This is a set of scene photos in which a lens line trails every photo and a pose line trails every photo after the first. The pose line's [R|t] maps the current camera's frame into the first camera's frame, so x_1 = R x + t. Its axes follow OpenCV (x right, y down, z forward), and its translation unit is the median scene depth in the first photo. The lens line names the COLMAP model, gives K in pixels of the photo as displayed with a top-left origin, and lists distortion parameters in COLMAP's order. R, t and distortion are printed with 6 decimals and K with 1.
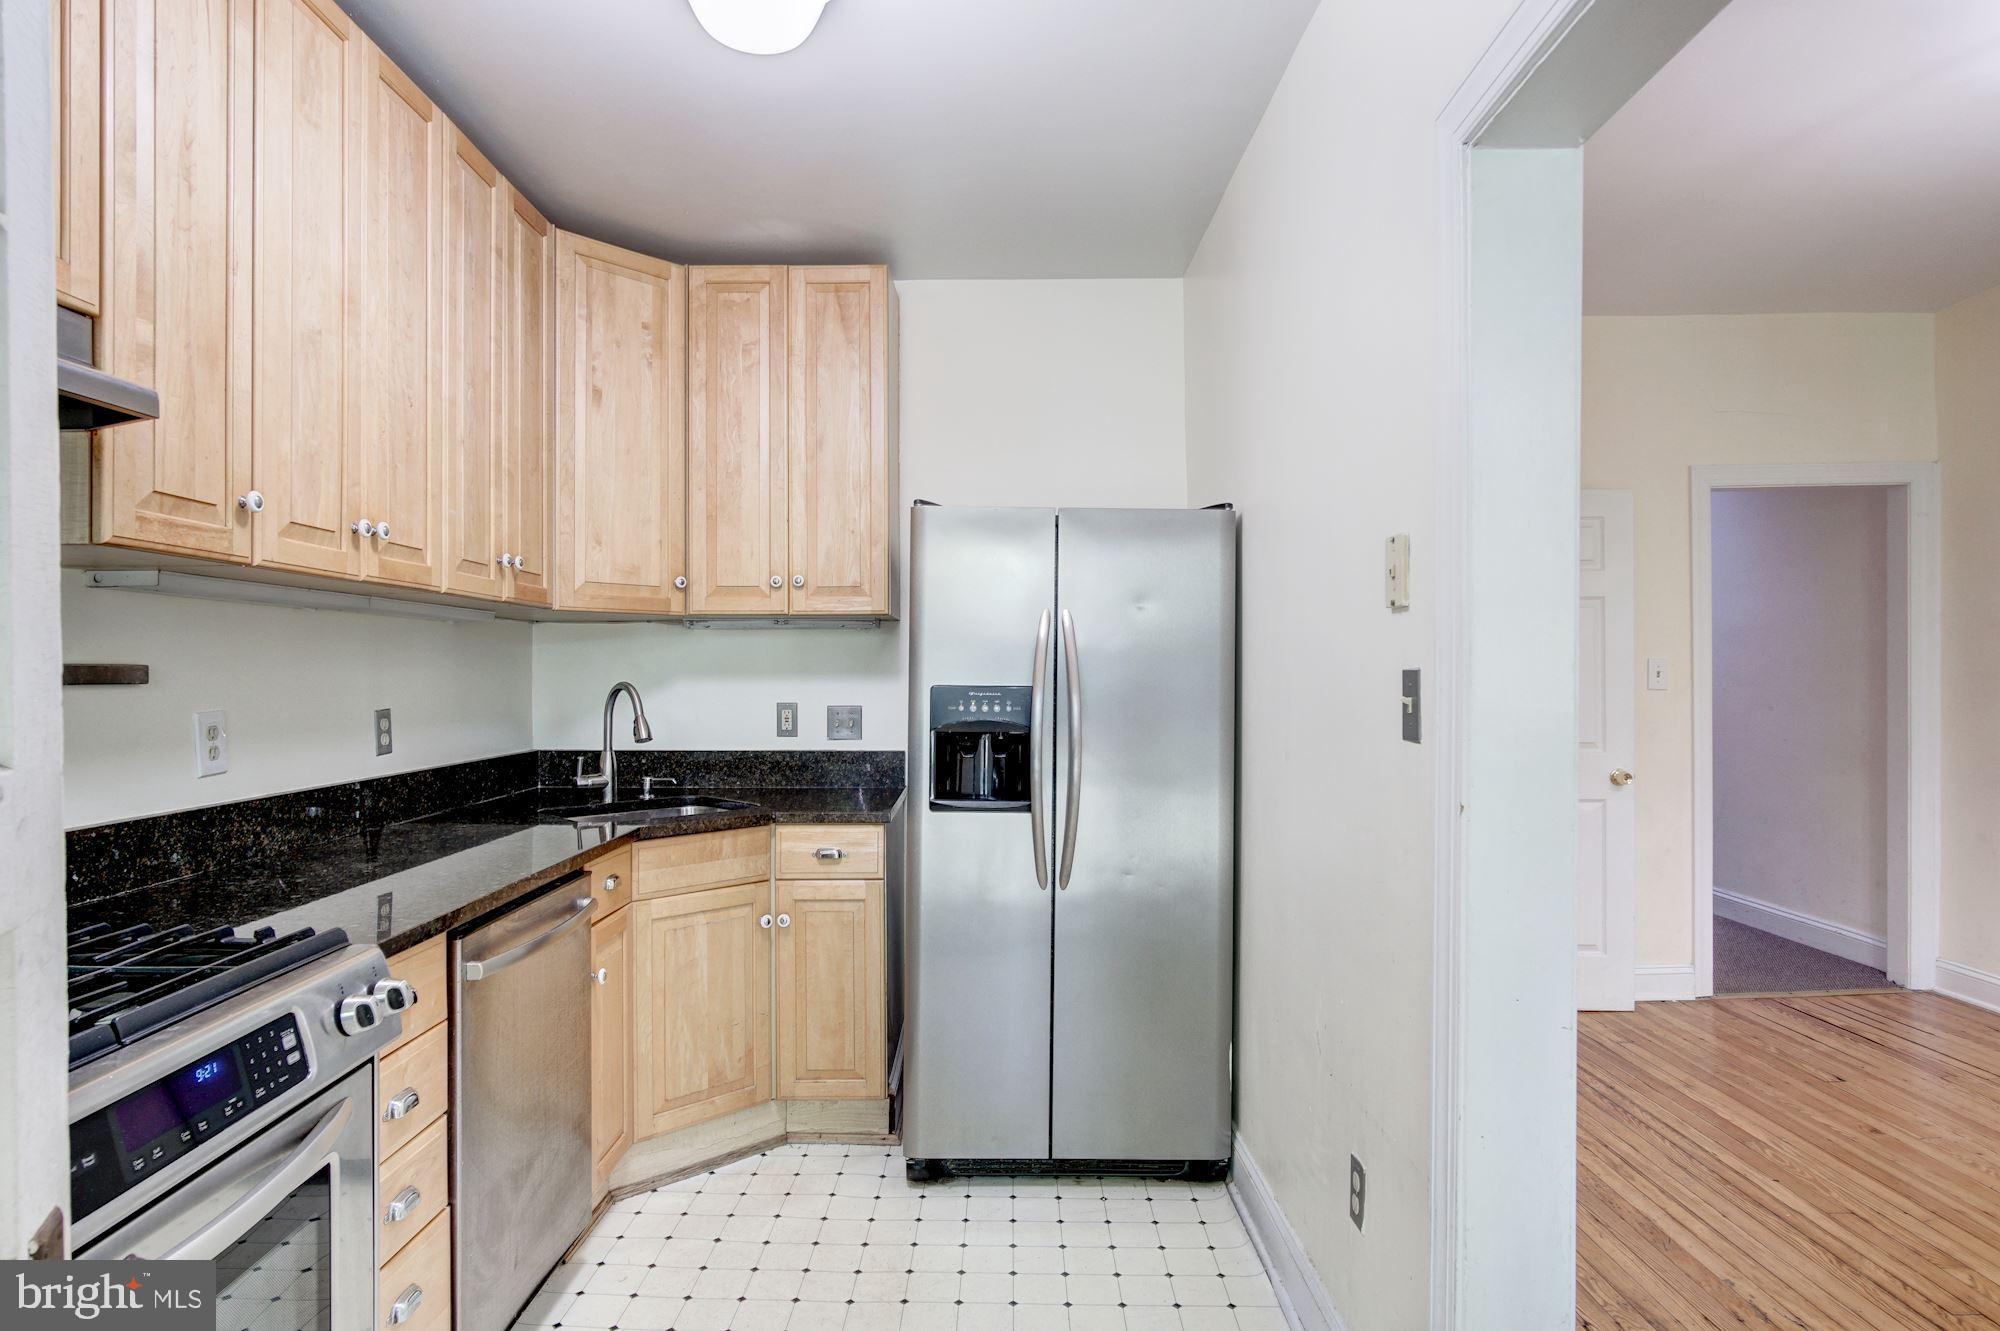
lens RADIAL K [[1073.2, 0, 996.1], [0, 1073.2, 672.4], [0, 0, 1]] dist [-0.005386, 0.003207]
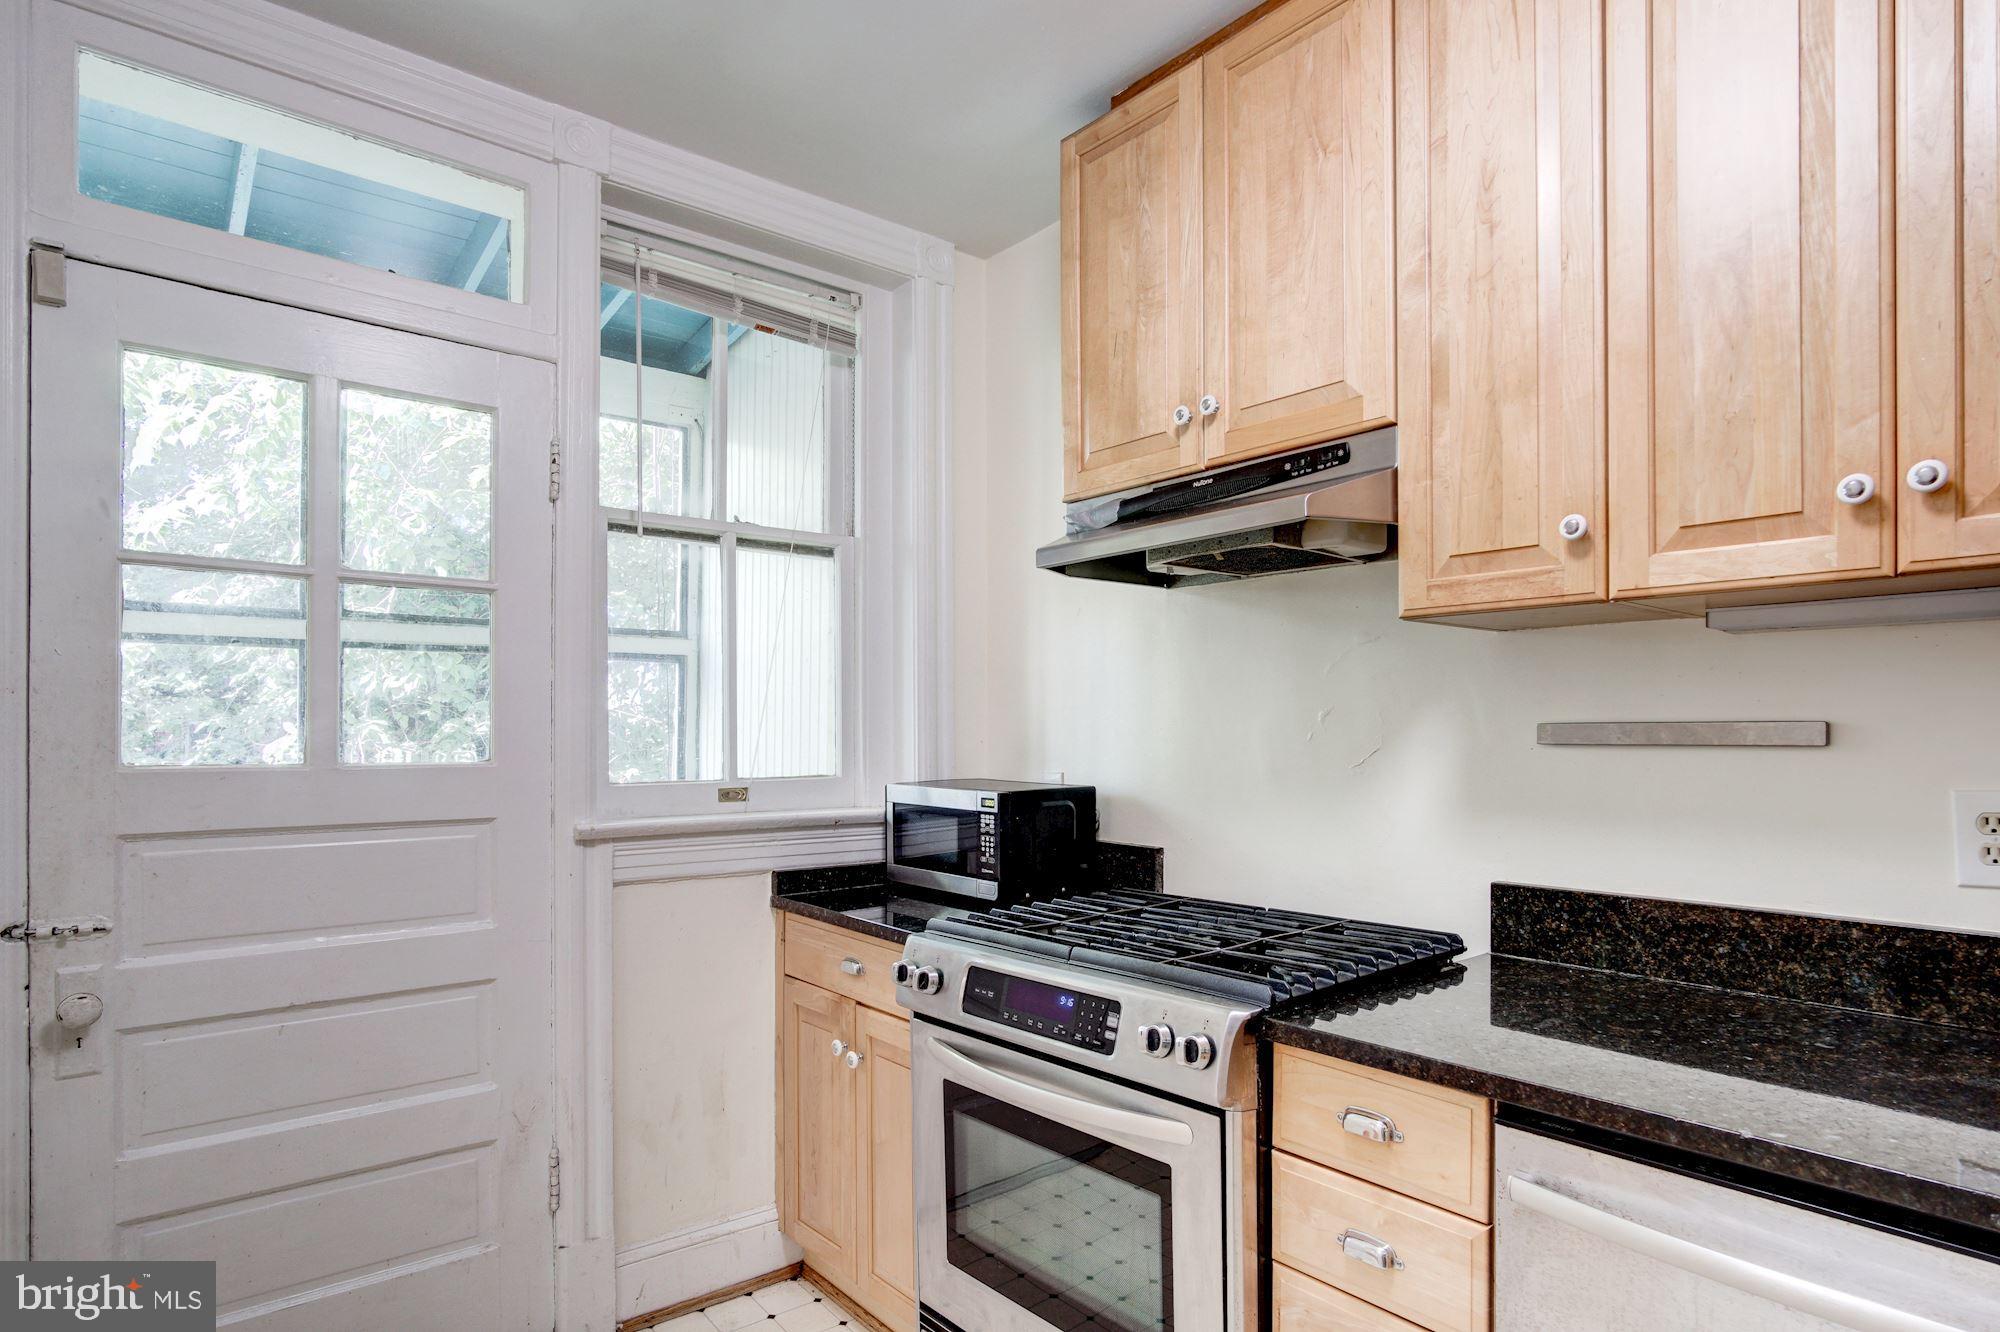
lens RADIAL K [[1079.4, 0, 1033.5], [0, 1079.4, 733.9], [0, 0, 1]] dist [-0.002202, 0.000413]
pose [[-0.764250, -0.001091, -0.644919, 0.108000], [0.001148, 0.999995, -0.003052, 0.002549], [0.644919, -0.003073, -0.764245, 0.862489]]
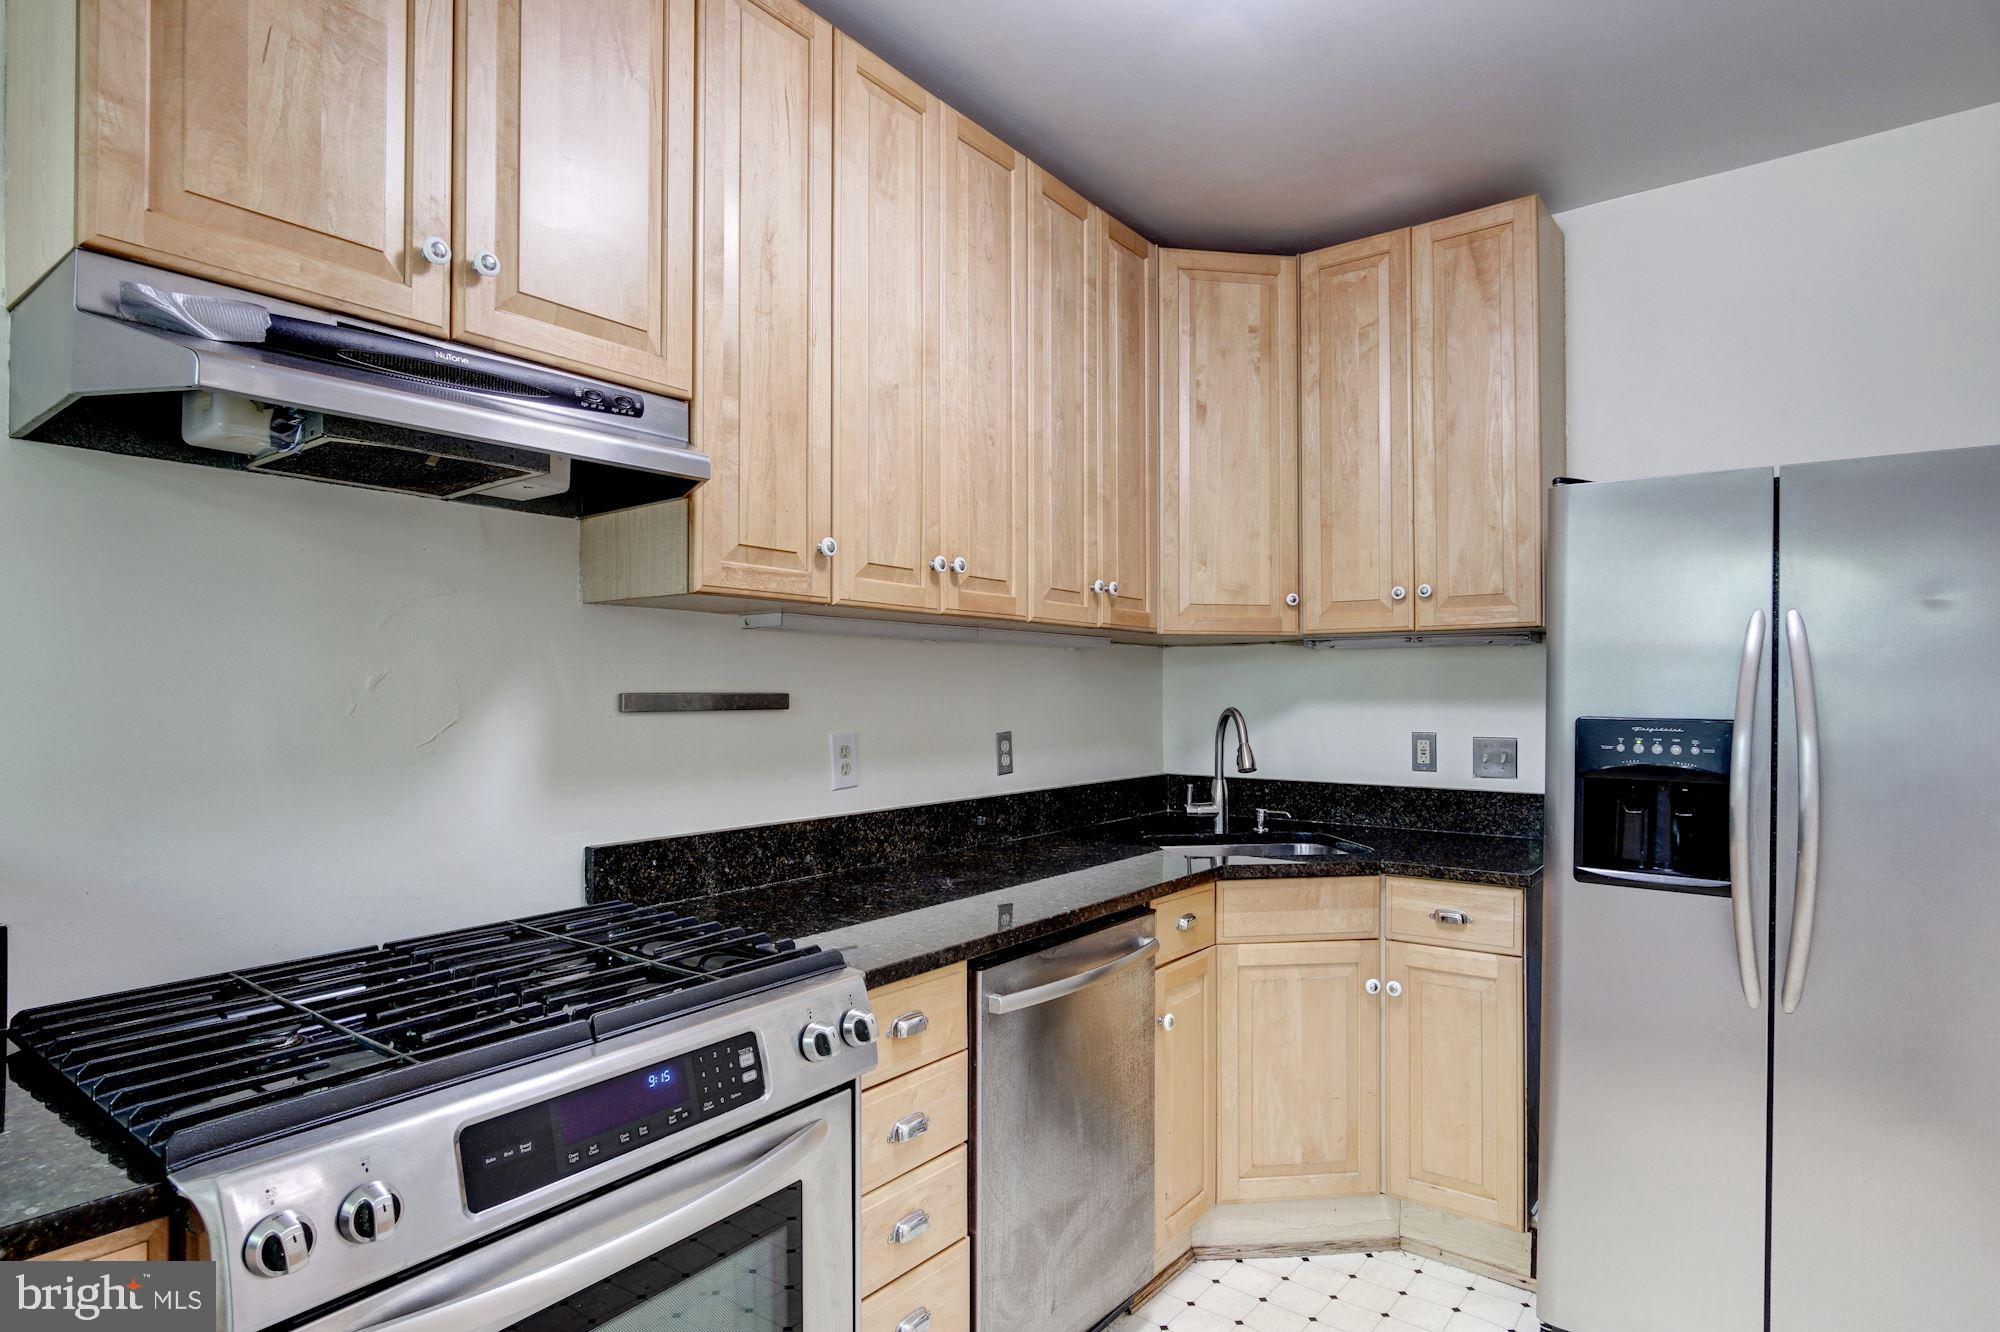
lens RADIAL K [[1070.2, 0, 1003.8], [0, 1070.2, 685.3], [0, 0, 1]] dist [-0.009380, 0.000518]
pose [[0.796703, -0.003486, -0.604361, 0.075980], [-0.000065, 0.999983, -0.005854, -0.006197], [0.604371, 0.004703, 0.796689, 0.143917]]
